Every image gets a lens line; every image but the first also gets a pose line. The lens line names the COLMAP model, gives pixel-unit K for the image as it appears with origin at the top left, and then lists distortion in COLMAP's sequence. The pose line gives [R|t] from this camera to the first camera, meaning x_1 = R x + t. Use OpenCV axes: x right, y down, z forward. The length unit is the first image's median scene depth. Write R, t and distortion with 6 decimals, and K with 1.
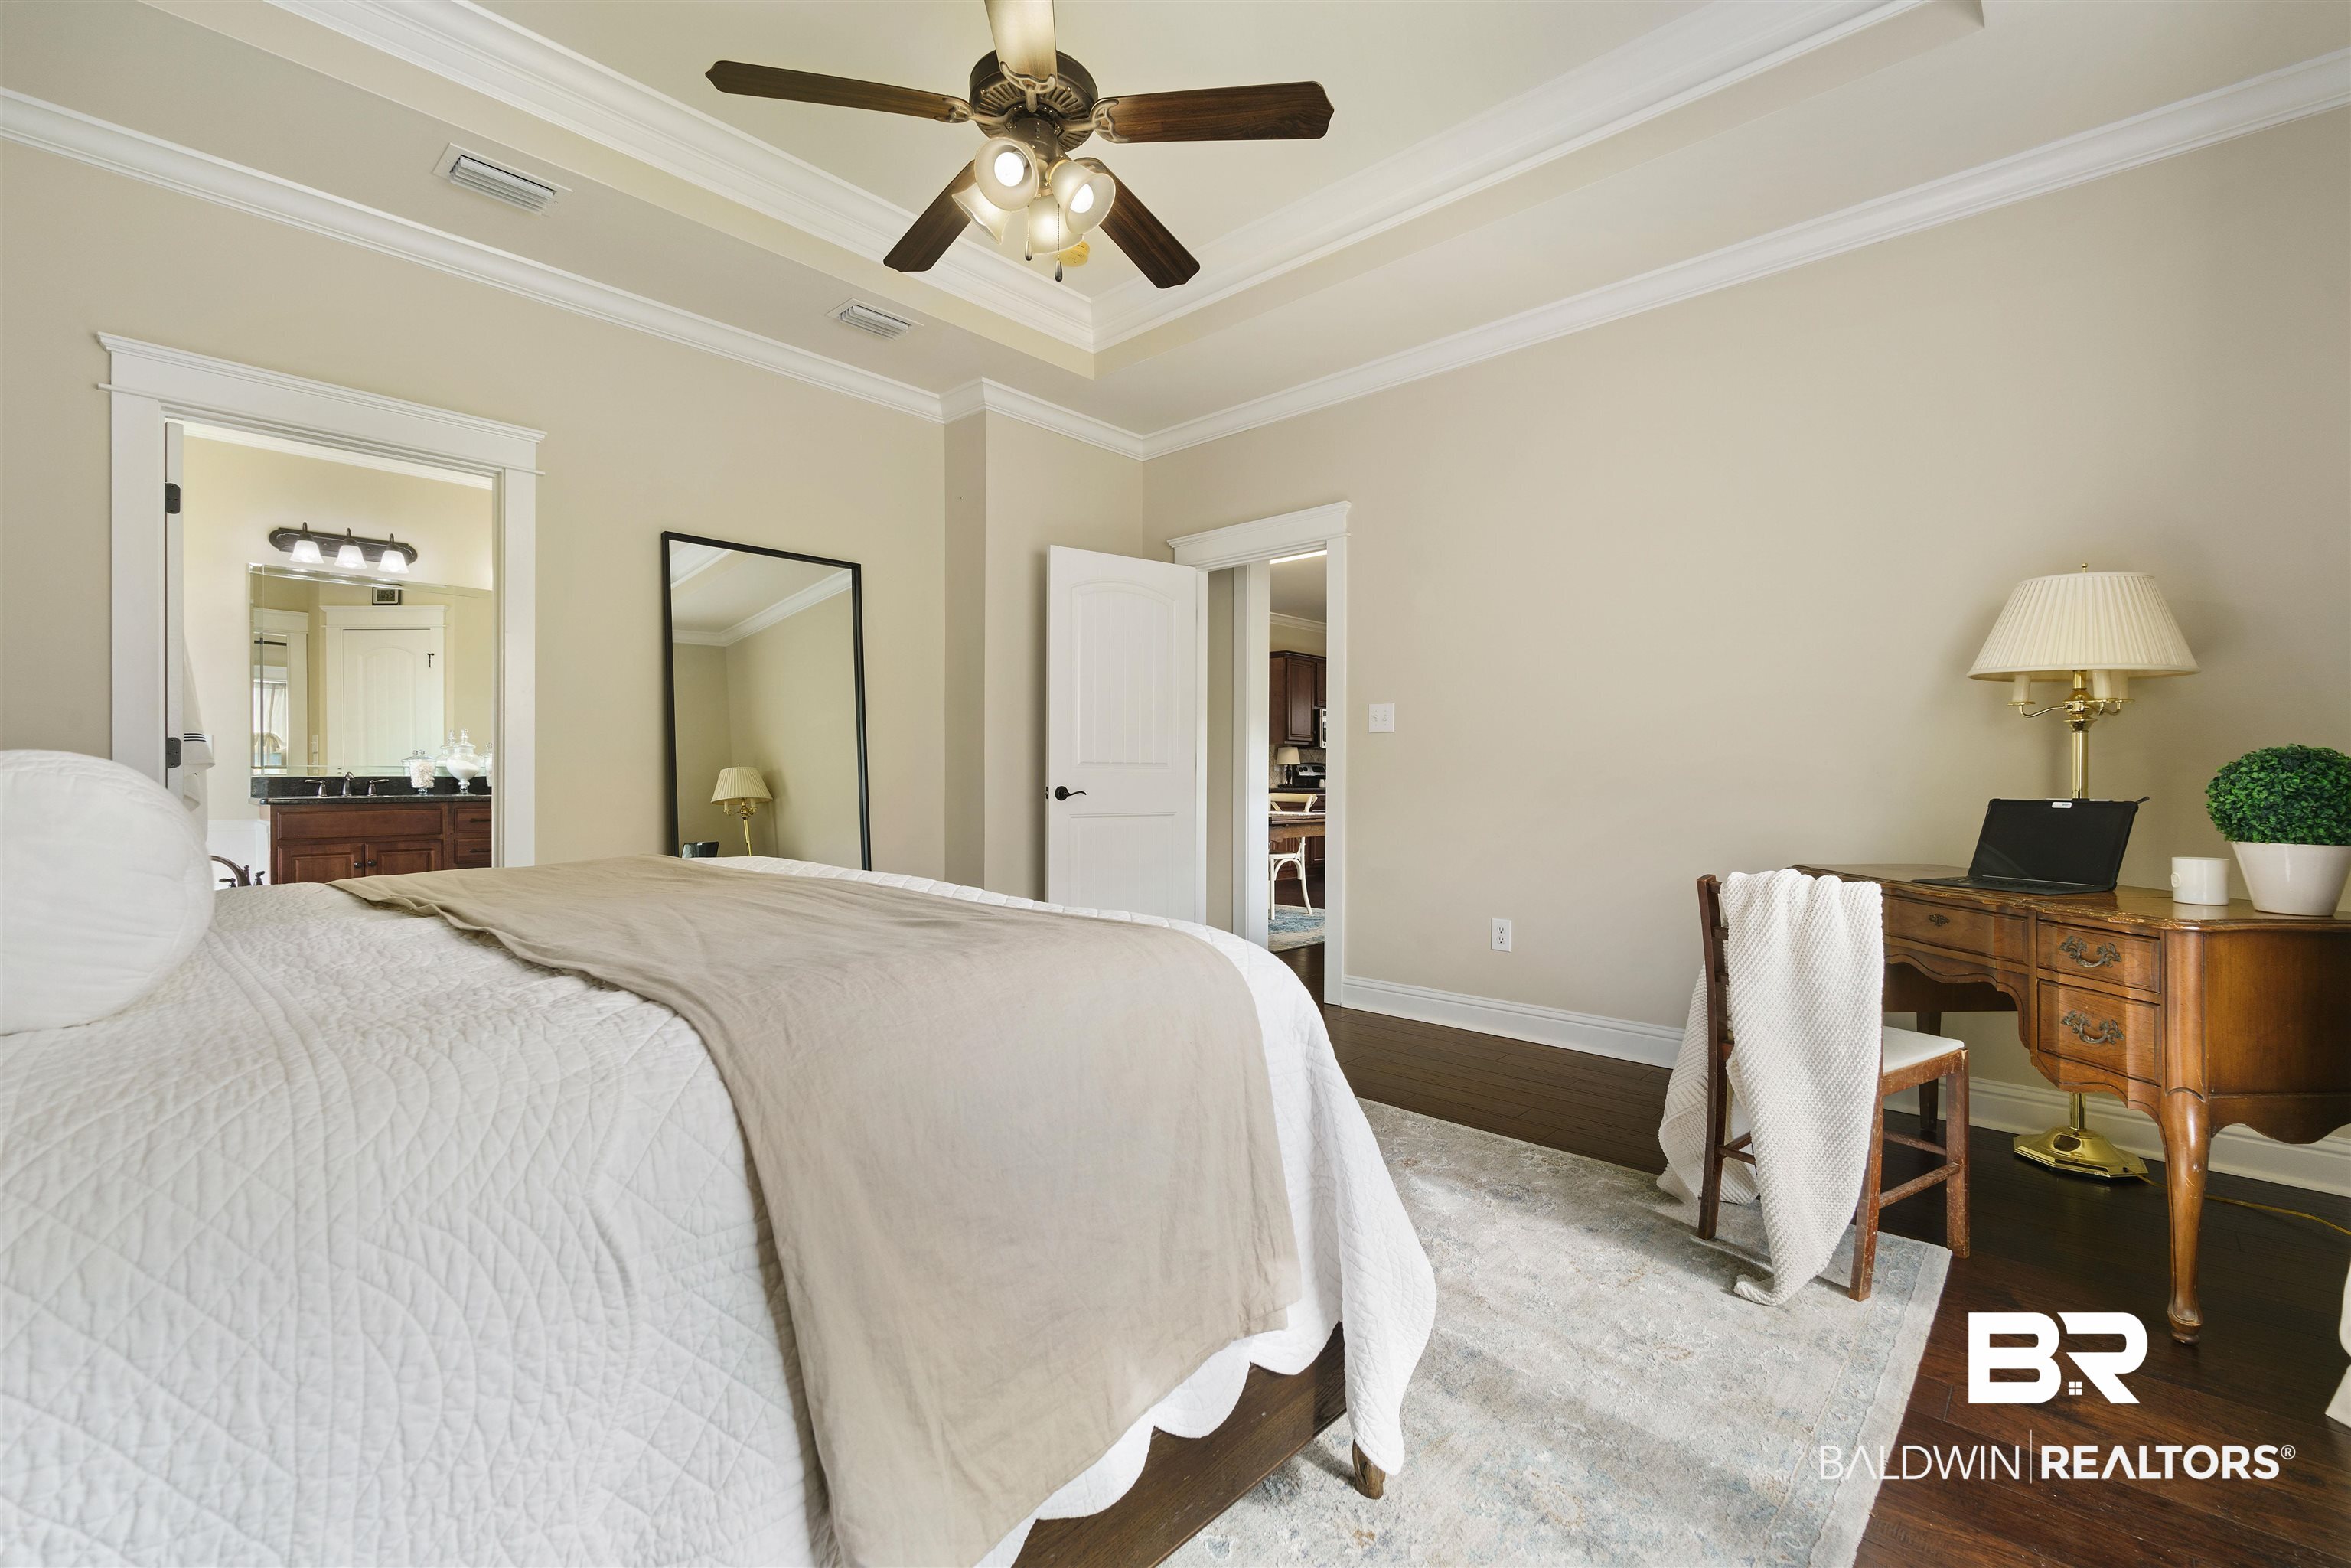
lens RADIAL K [[1018.3, 0, 1183.8], [0, 1018.3, 774.2], [0, 0, 1]] dist [-0.006222, 0.001557]
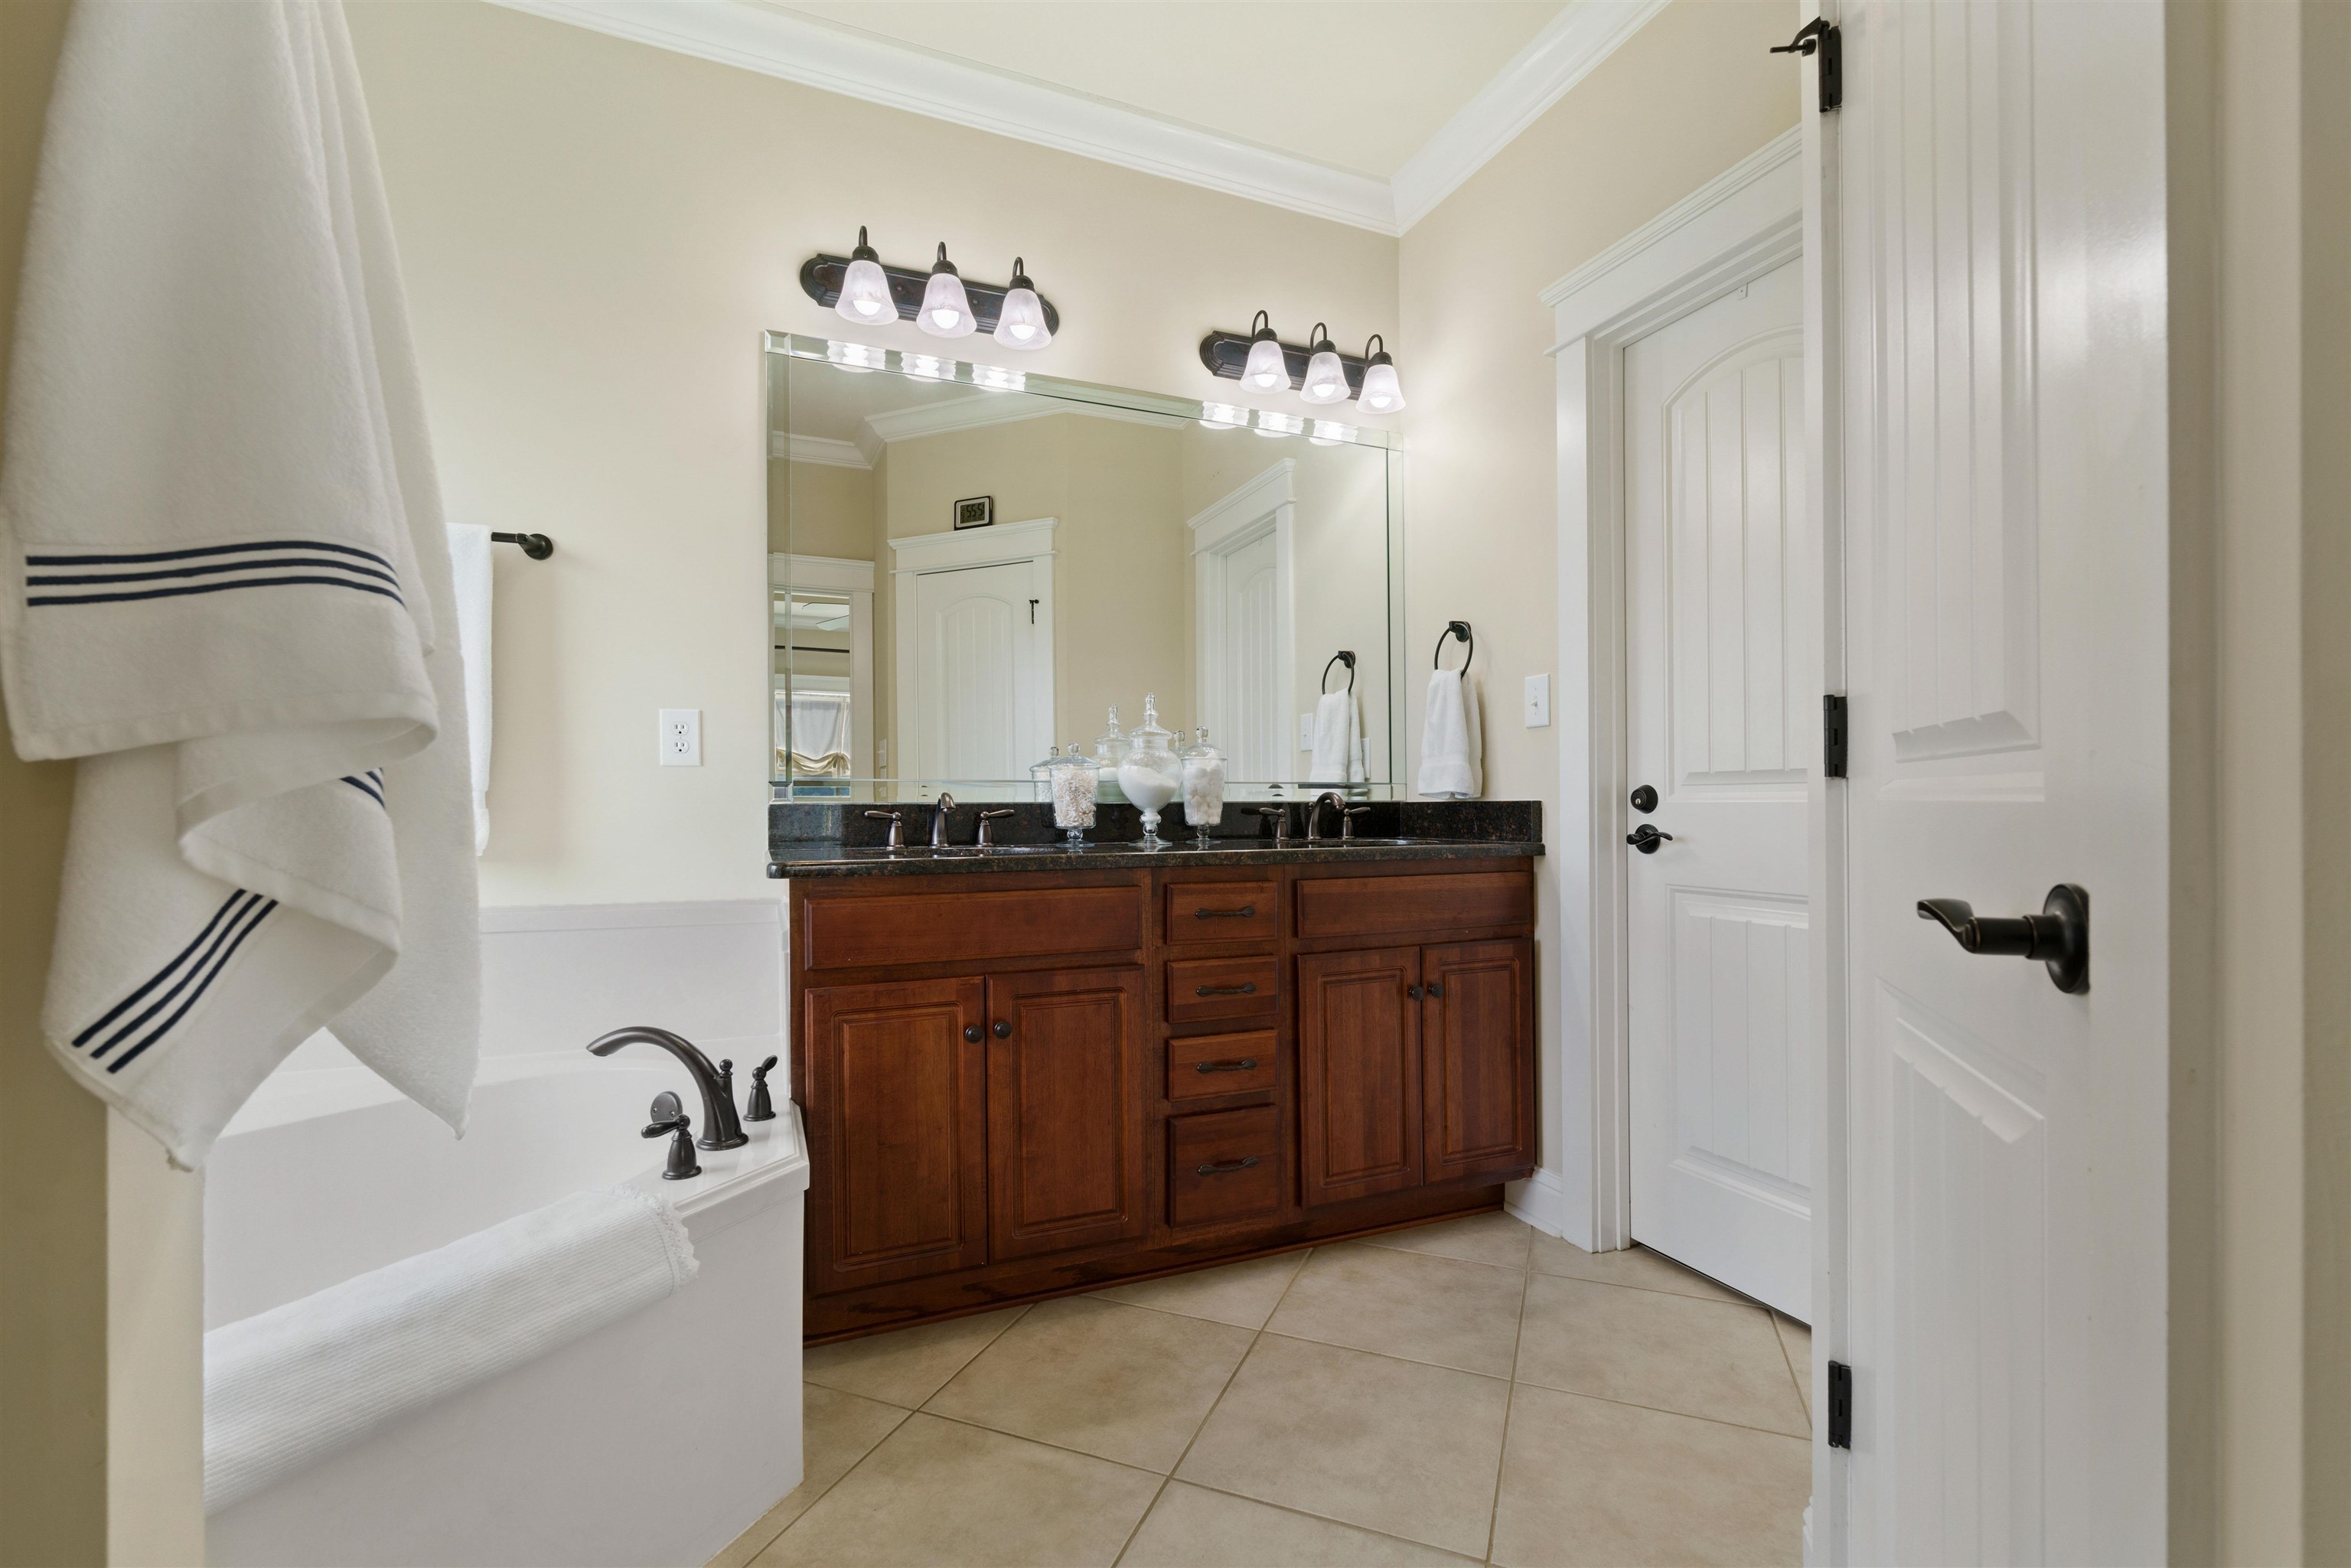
lens RADIAL K [[1018.3, 0, 1169.3], [0, 1018.3, 800.3], [0, 0, 1]] dist [-0.006222, 0.001557]
pose [[0.907066, -0.008494, -0.420902, -0.533116], [0.007501, 0.999964, -0.004013, 0.003212], [0.420921, 0.000483, 0.907097, 0.623566]]
